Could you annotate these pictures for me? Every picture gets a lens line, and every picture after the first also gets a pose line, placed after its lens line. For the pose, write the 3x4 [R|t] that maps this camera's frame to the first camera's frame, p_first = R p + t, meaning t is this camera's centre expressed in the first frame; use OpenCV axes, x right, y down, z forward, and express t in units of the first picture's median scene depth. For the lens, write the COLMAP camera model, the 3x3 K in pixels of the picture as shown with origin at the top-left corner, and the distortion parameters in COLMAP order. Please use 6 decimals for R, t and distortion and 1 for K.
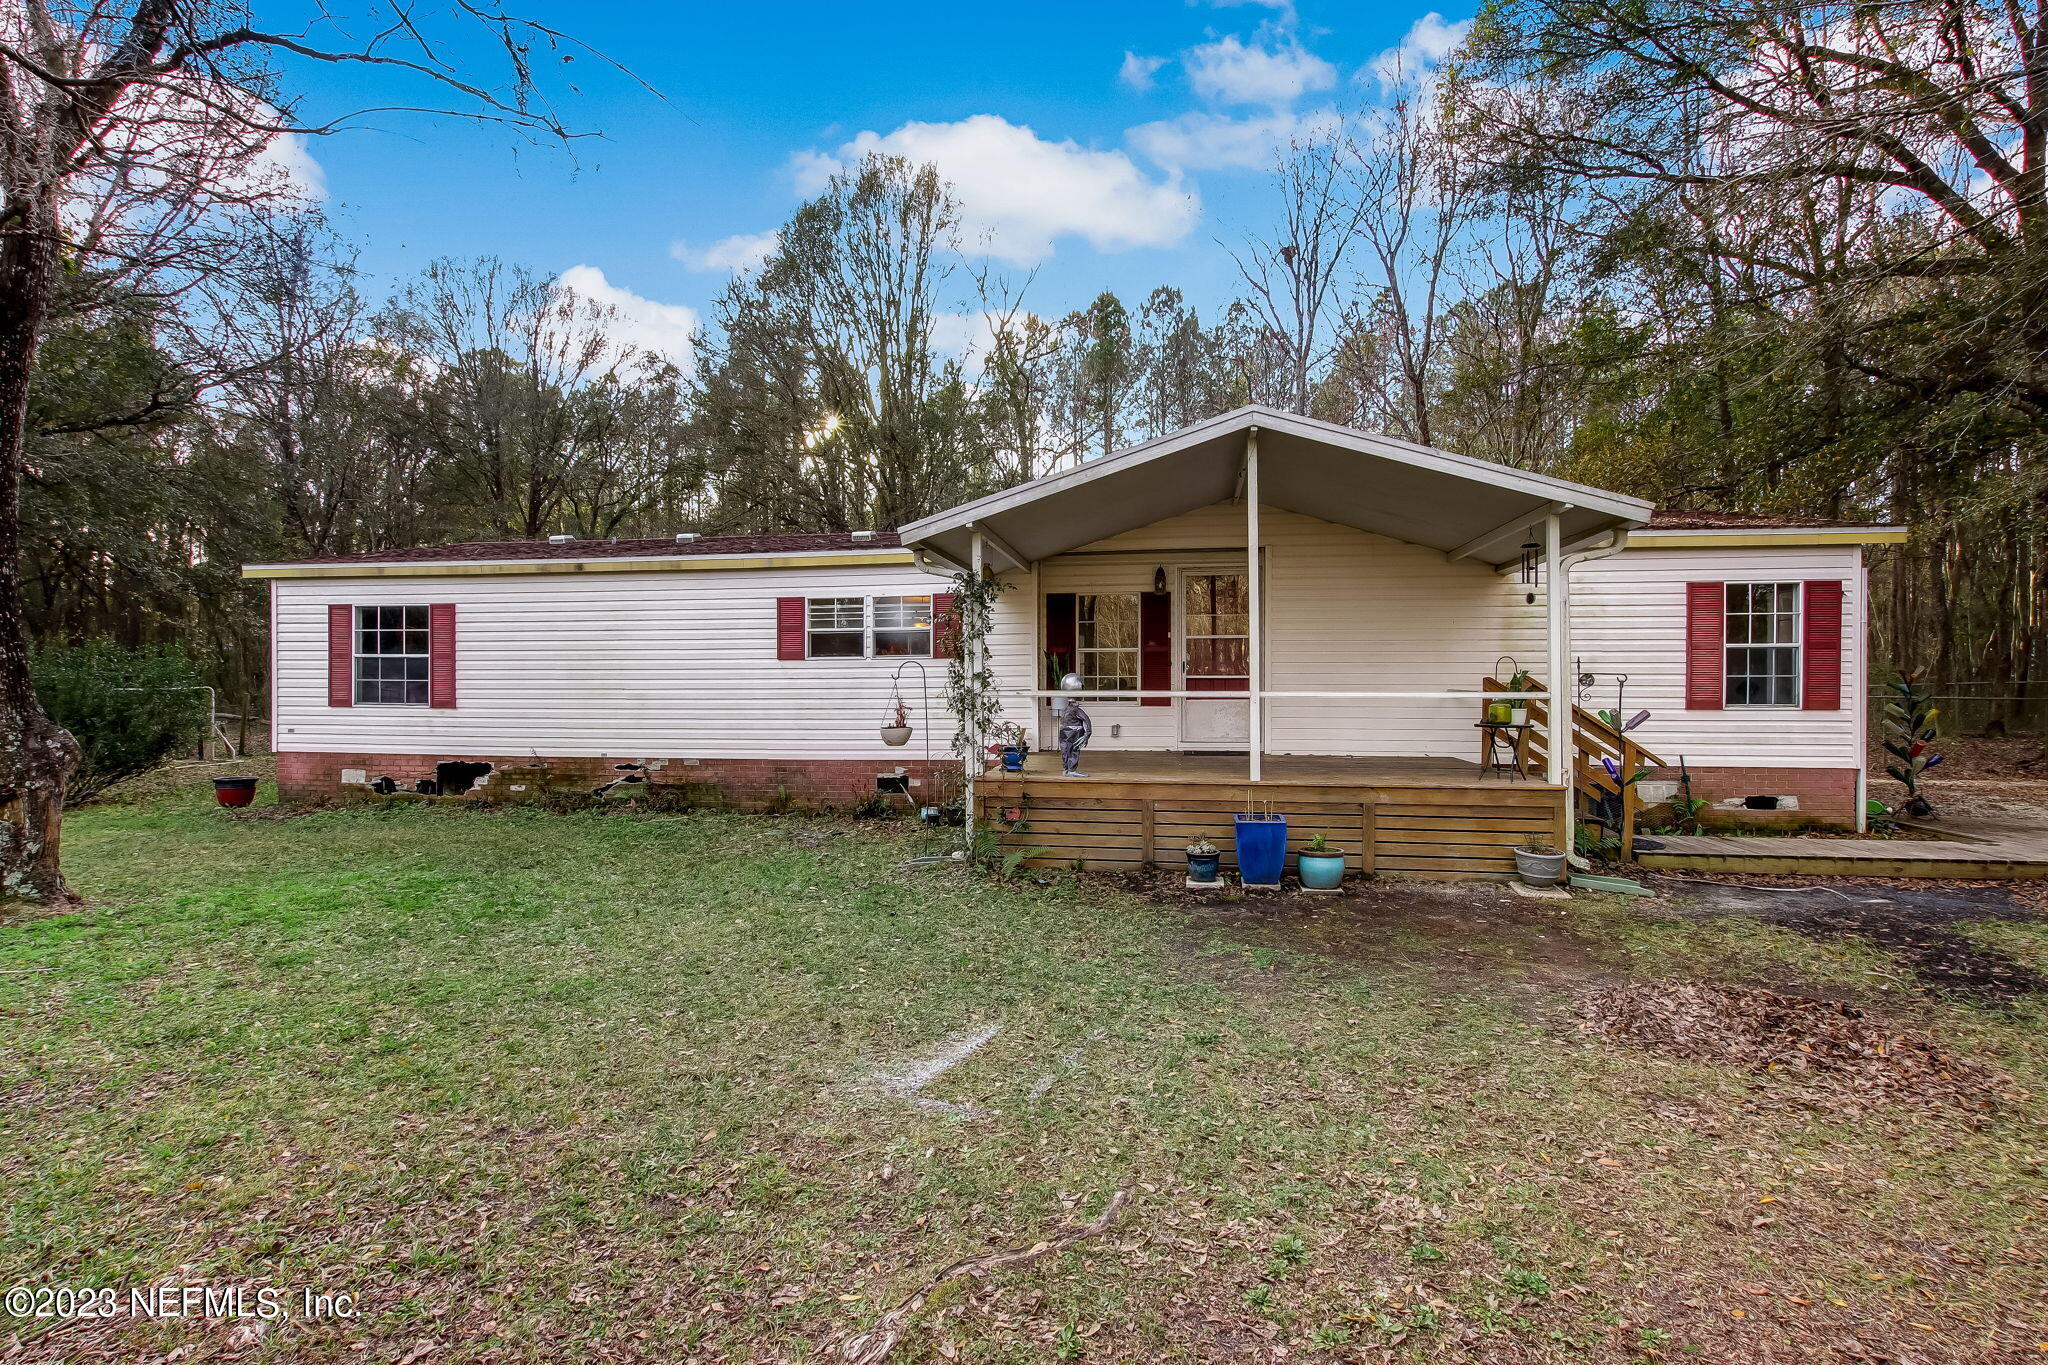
lens RADIAL K [[943.5, 0, 1030.6], [0, 943.5, 688.2], [0, 0, 1]] dist [-0.013446, 0.001659]
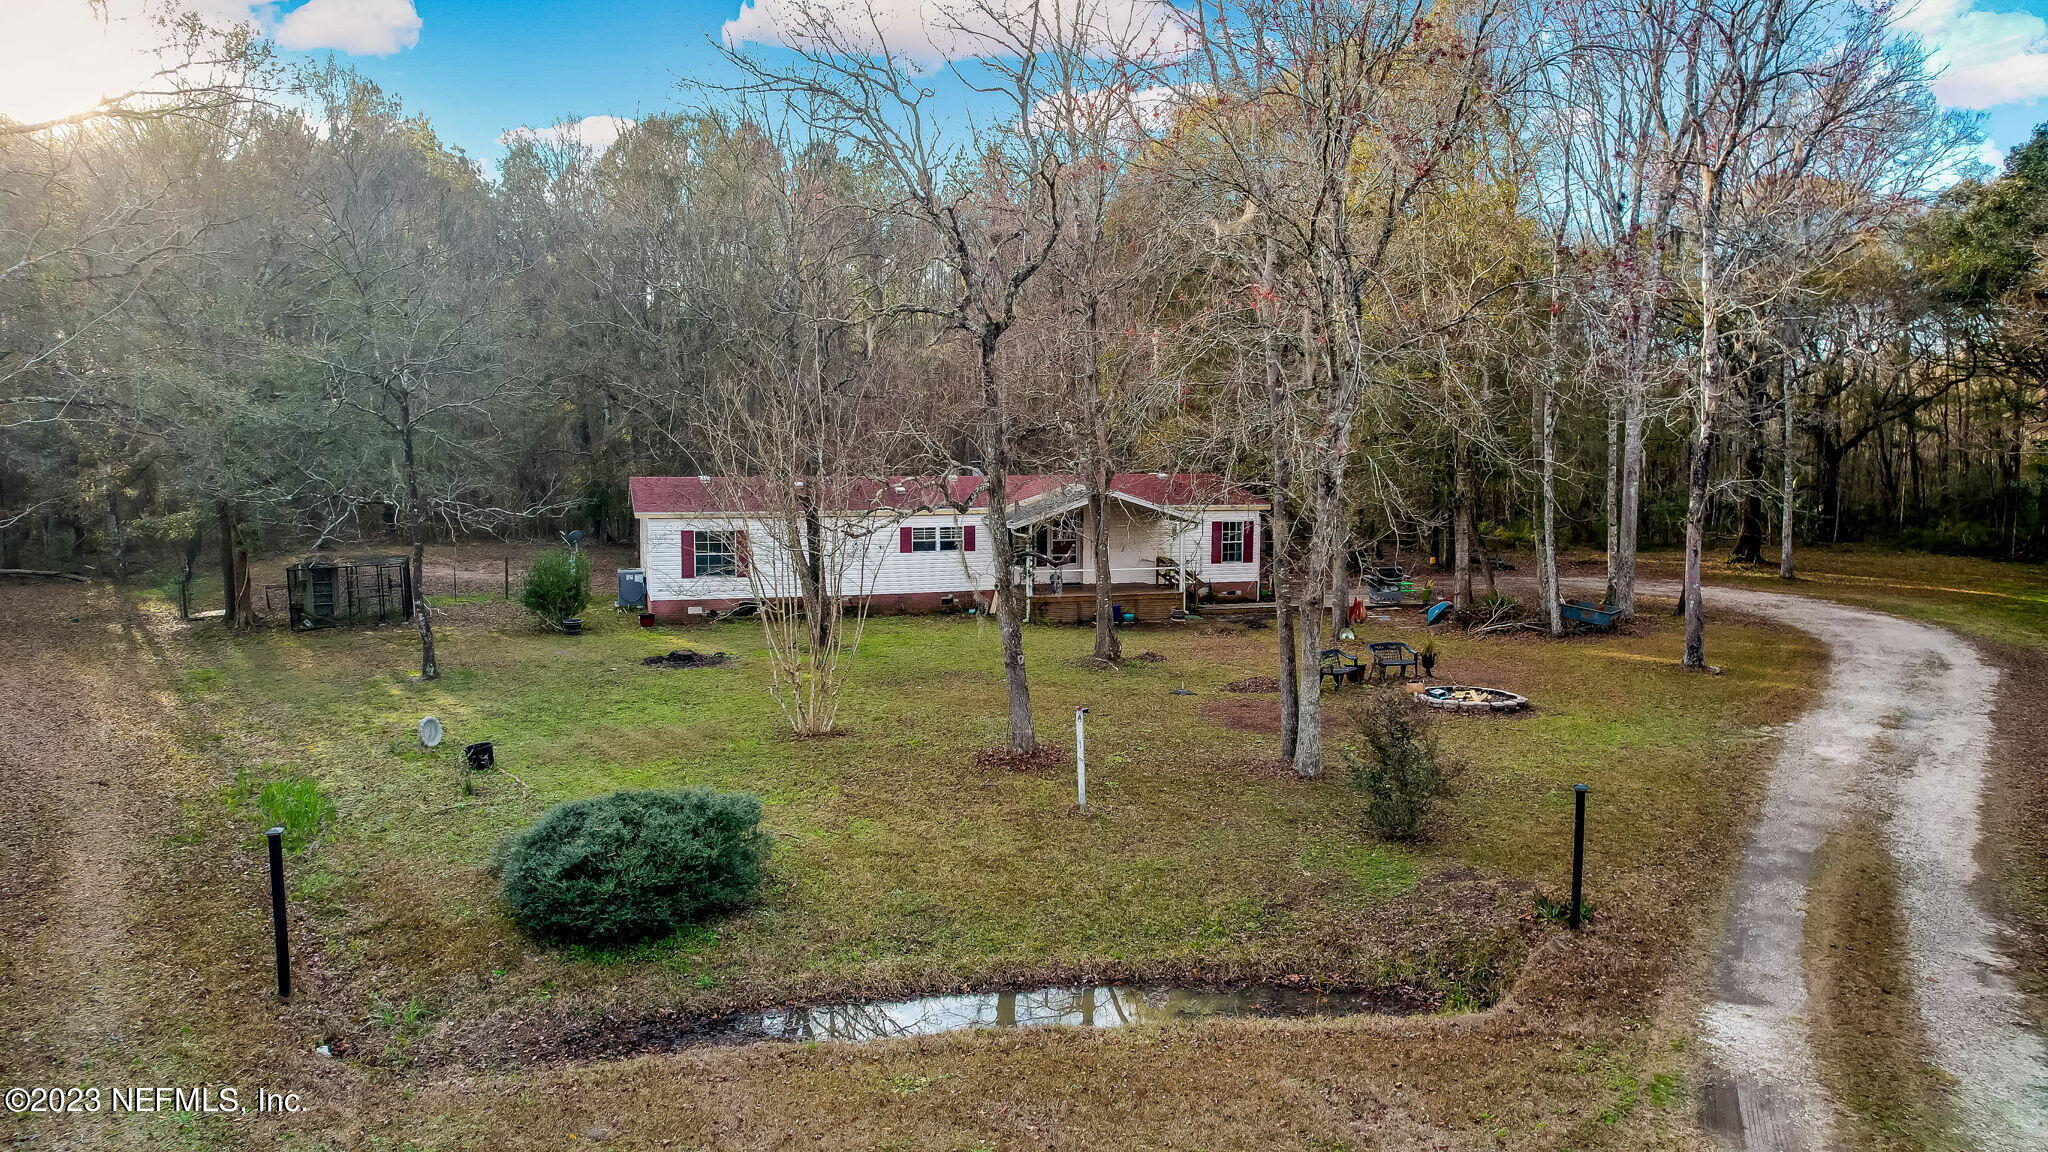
lens RADIAL K [[1323.2, 0, 1024.0], [0, 1323.2, 576.0], [0, 0, 1]] dist [-0.050516, -0.002513]
pose [[0.897727, -0.040131, 0.438721, -1.505773], [0.001251, 0.996071, 0.088554, -0.276723], [-0.440551, -0.078948, 0.894250, -2.237270]]
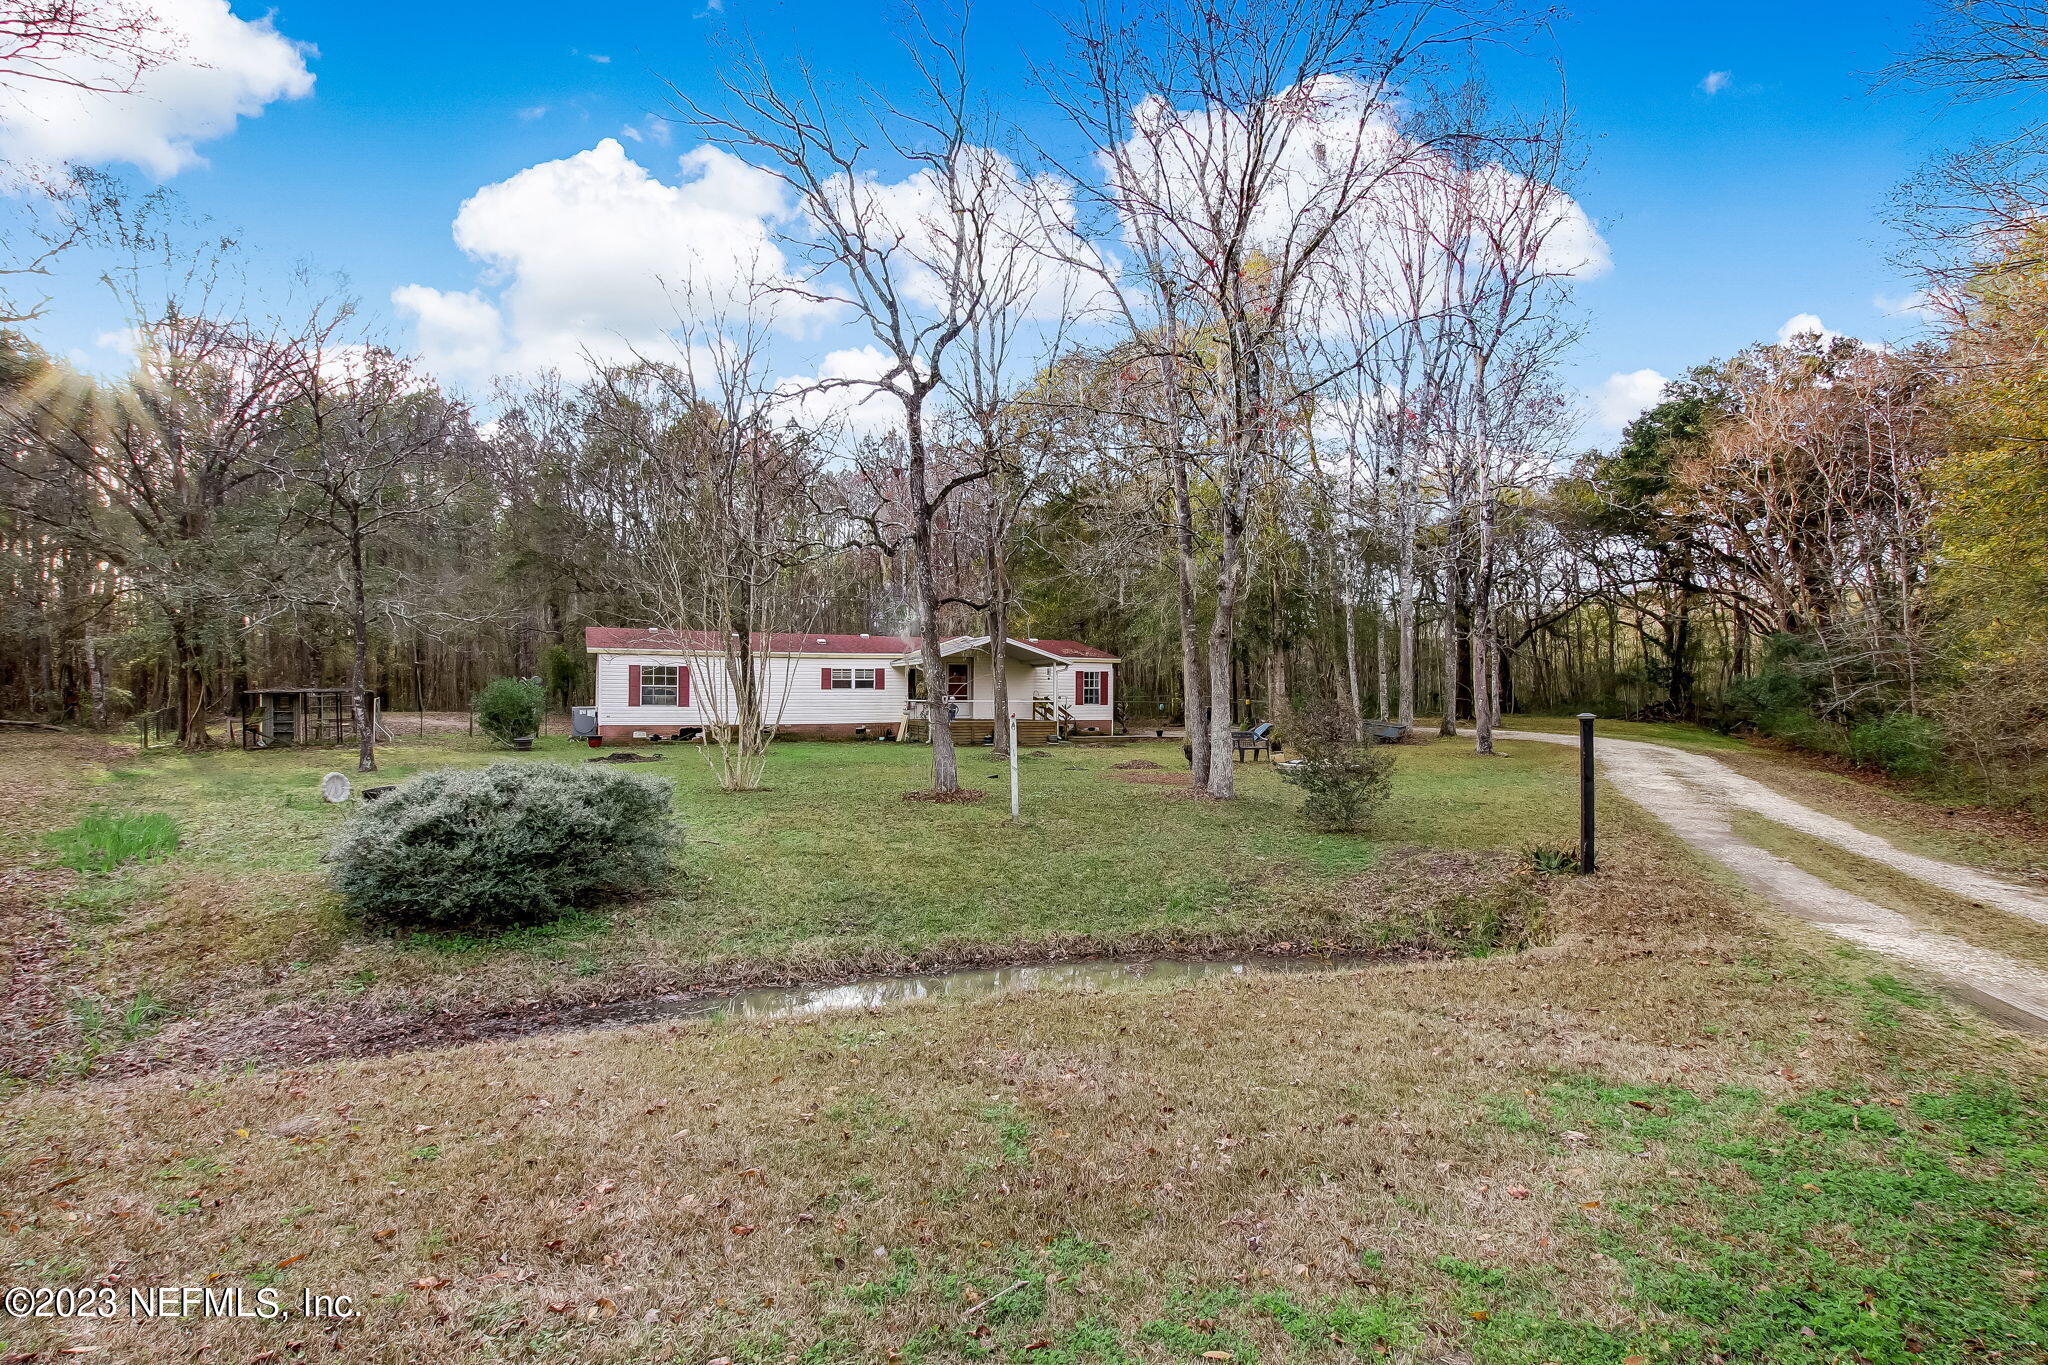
lens RADIAL K [[943.5, 0, 1030.6], [0, 943.5, 688.2], [0, 0, 1]] dist [-0.013446, 0.001659]
pose [[0.832514, 0.007480, 0.553953, -1.363997], [0.000852, 0.999890, -0.014782, 0.010031], [-0.554003, 0.012779, 0.832417, -1.808297]]
